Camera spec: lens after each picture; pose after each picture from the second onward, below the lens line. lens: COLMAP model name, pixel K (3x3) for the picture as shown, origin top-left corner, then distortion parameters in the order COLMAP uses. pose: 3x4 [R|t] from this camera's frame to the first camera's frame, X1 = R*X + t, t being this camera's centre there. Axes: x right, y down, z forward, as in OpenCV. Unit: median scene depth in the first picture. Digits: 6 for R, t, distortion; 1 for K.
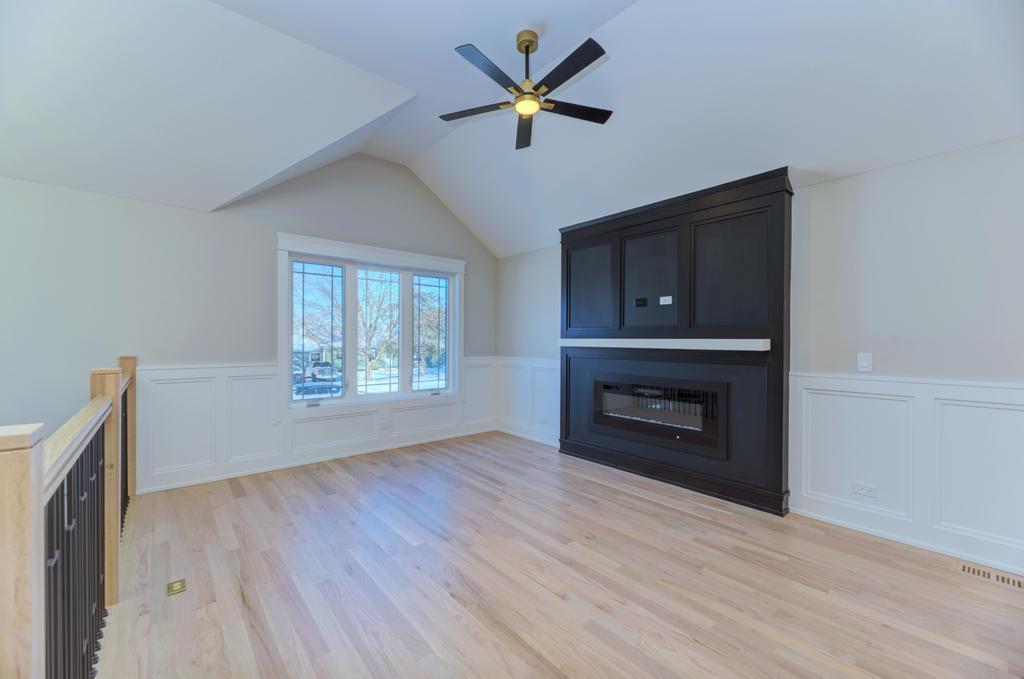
lens RADIAL K [[417.5, 0, 514.4], [0, 417.5, 341.8], [0, 0, 1]] dist [0.001307, -0.000058]
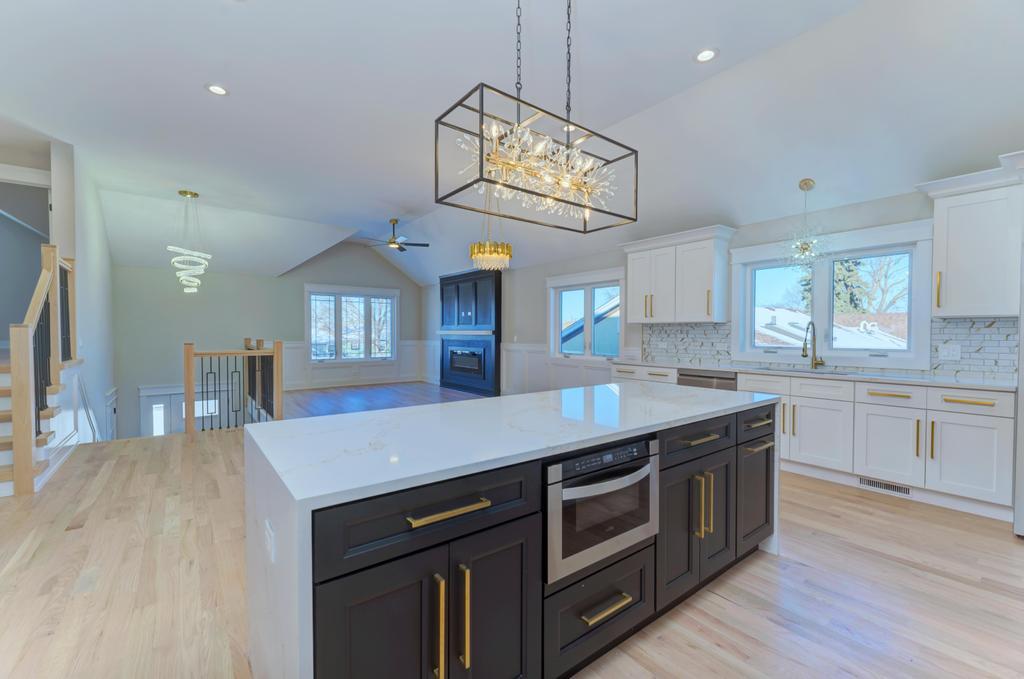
lens RADIAL K [[436.5, 0, 509.6], [0, 436.5, 342.3], [0, 0, 1]] dist [0.003372, -0.000128]
pose [[0.997985, -0.000417, -0.063443, 0.573028], [0.001541, 0.999843, 0.017669, 0.011362], [0.063426, -0.017732, 0.997829, -1.073744]]
